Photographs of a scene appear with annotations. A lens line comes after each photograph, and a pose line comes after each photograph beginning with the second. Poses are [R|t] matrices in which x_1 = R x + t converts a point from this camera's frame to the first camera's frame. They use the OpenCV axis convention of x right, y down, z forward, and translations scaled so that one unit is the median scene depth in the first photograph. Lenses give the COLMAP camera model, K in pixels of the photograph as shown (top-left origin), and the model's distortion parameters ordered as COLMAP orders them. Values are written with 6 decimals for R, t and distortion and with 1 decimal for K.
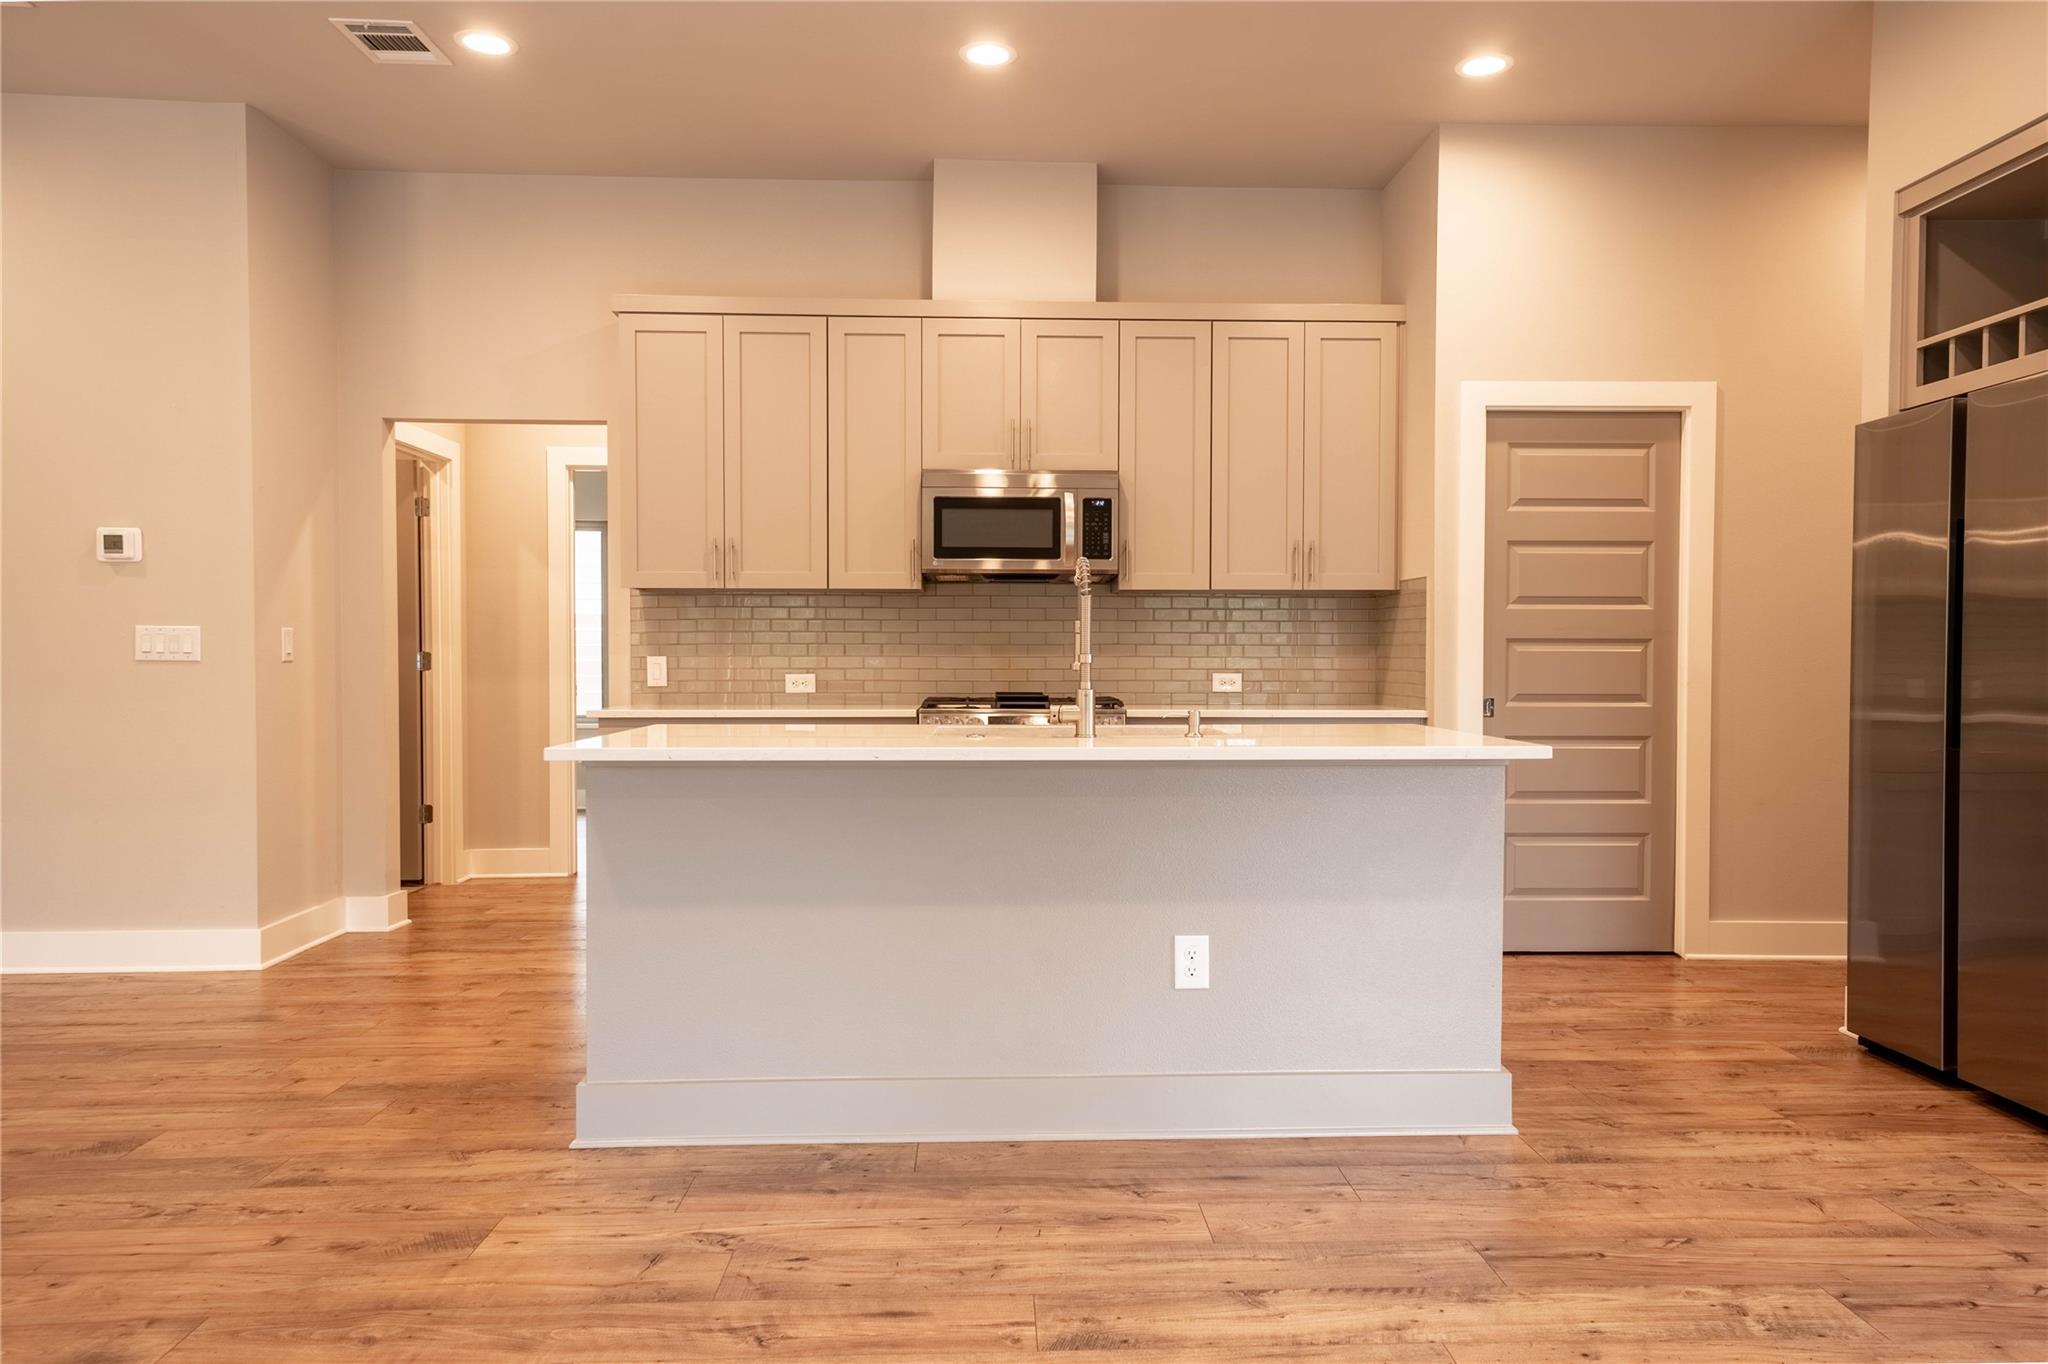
lens RADIAL K [[1354.7, 0, 1038.0], [0, 1354.7, 685.0], [0, 0, 1]] dist [0.021580, 0.003927]
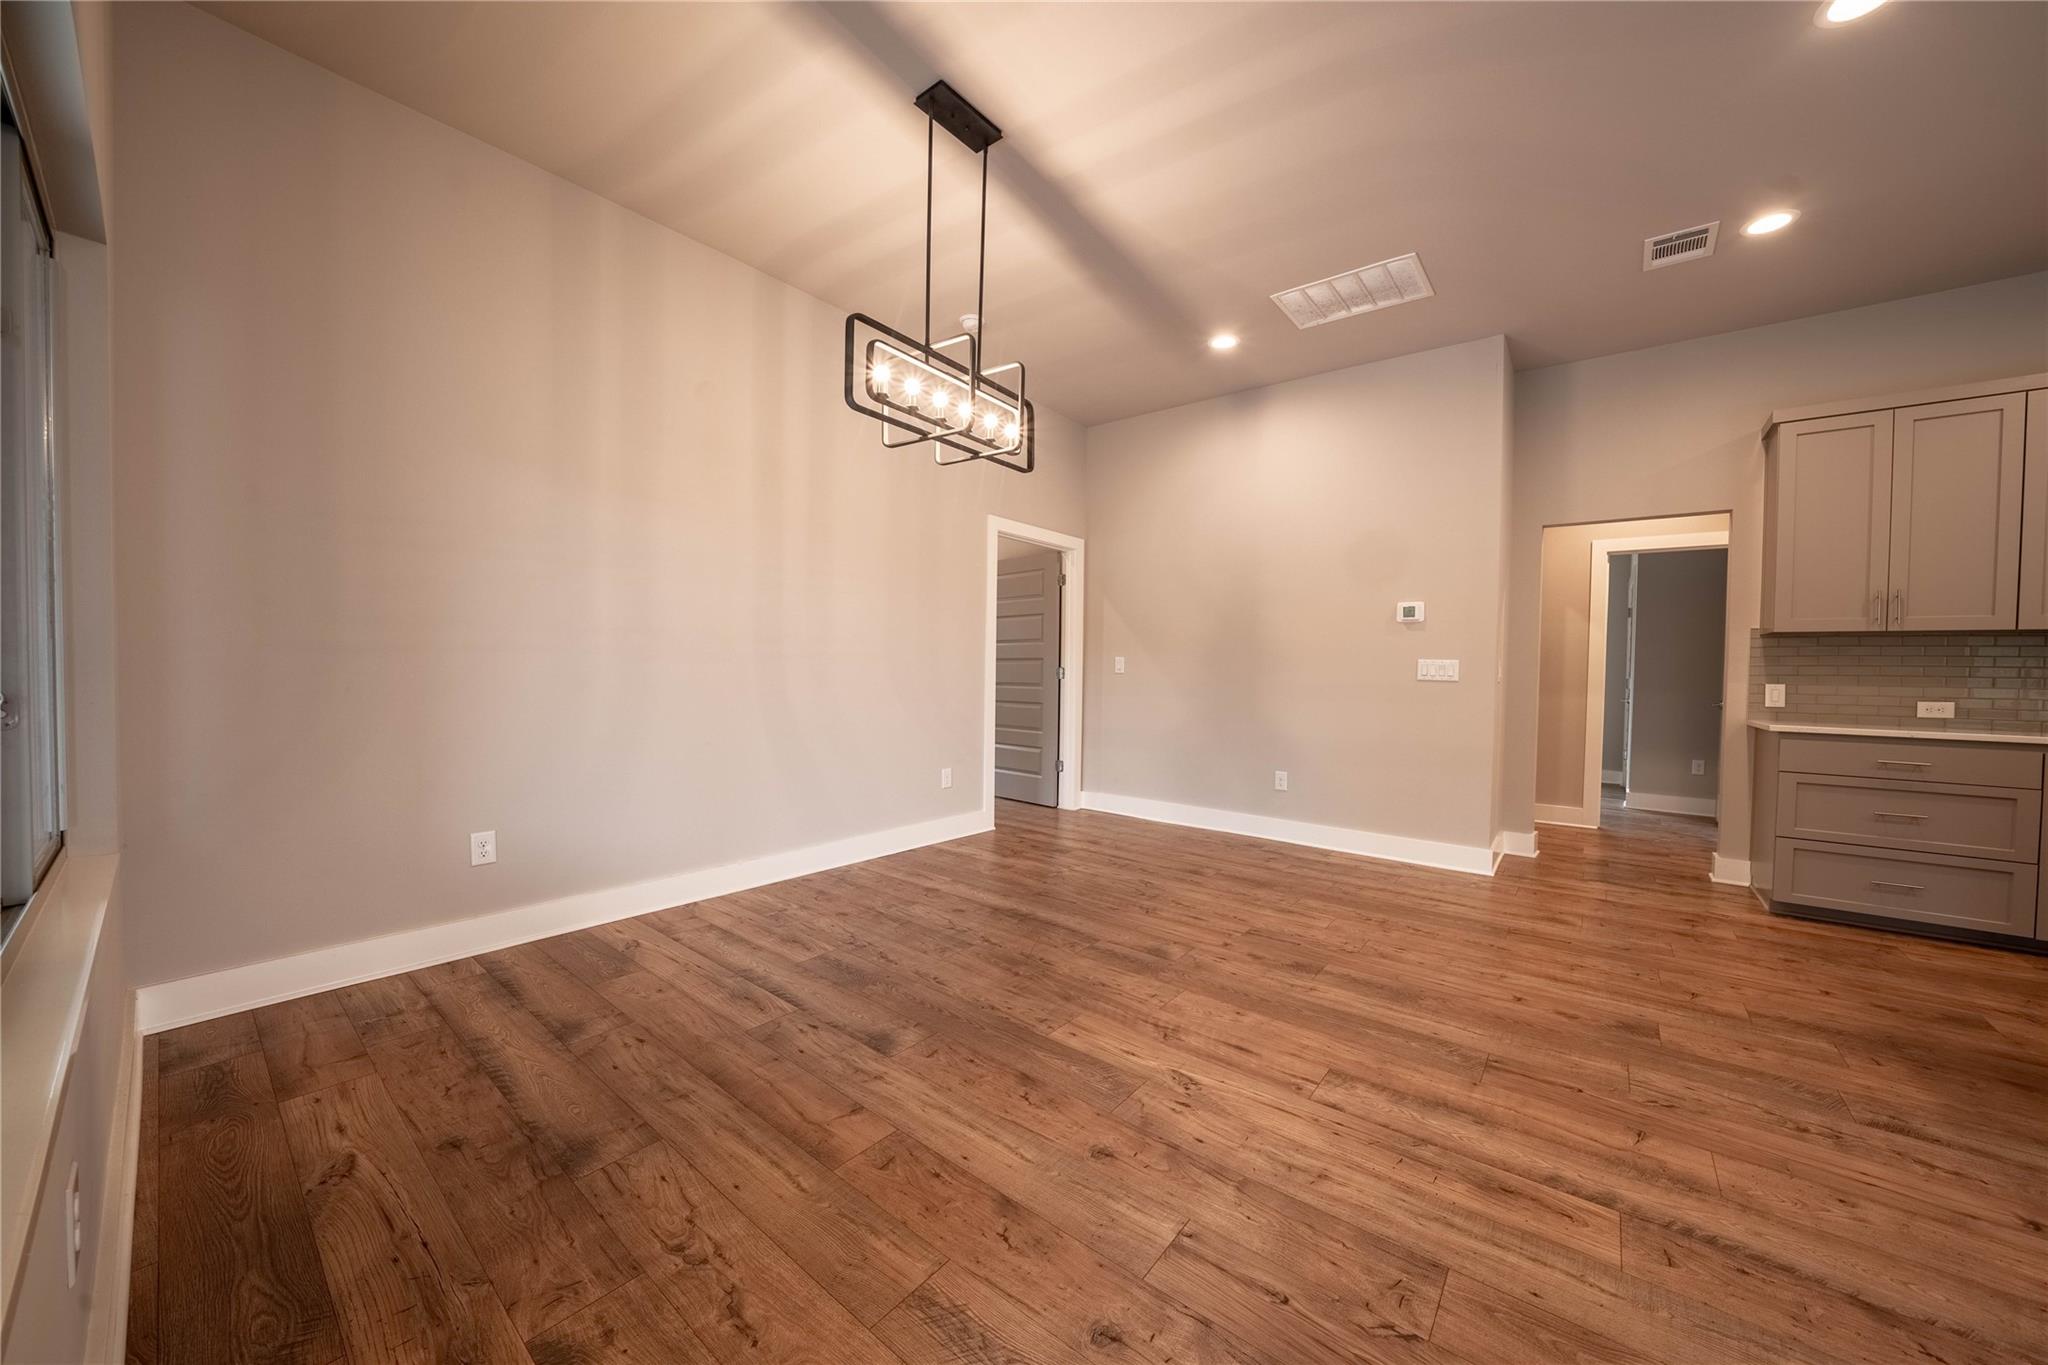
lens RADIAL K [[712.2, 0, 1053.1], [0, 712.2, 686.0], [0, 0, 1]] dist [-0.015611, 0.000386]
pose [[0.764378, 0.027921, -0.644164, -0.403641], [-0.030917, 0.999500, 0.006636, -0.002439], [0.644027, 0.014843, 0.764859, 0.032622]]
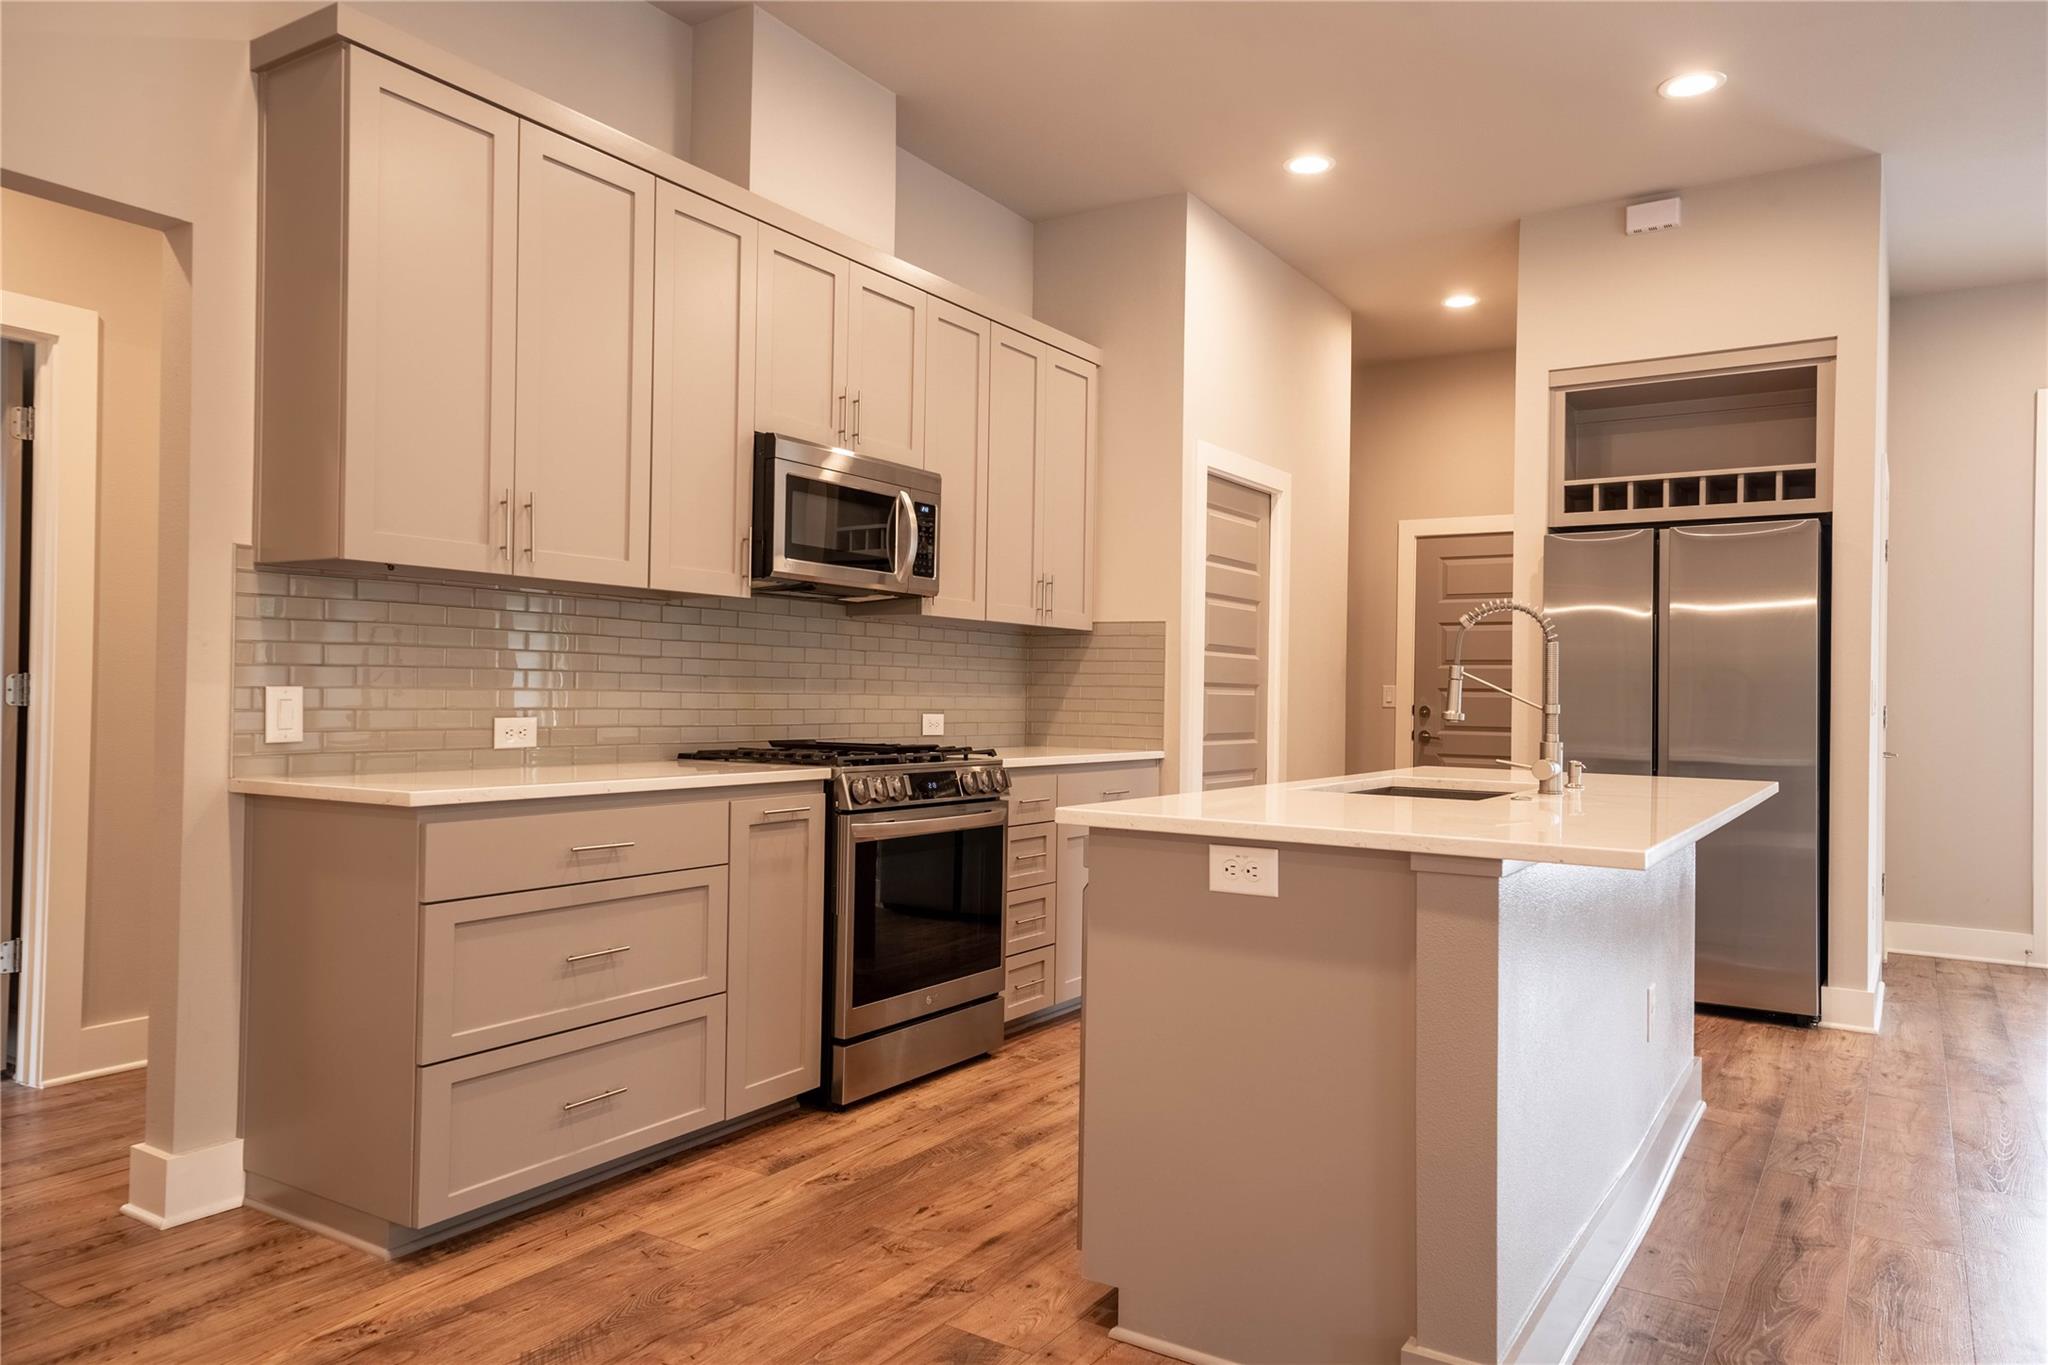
lens RADIAL K [[1354.7, 0, 1020.1], [0, 1354.7, 683.5], [0, 0, 1]] dist [0.021580, 0.003927]
pose [[0.573788, 0.015206, 0.818863, -0.594417], [0.000064, 0.999827, -0.018612, -0.013055], [-0.819004, 0.010732, 0.573687, 0.481517]]
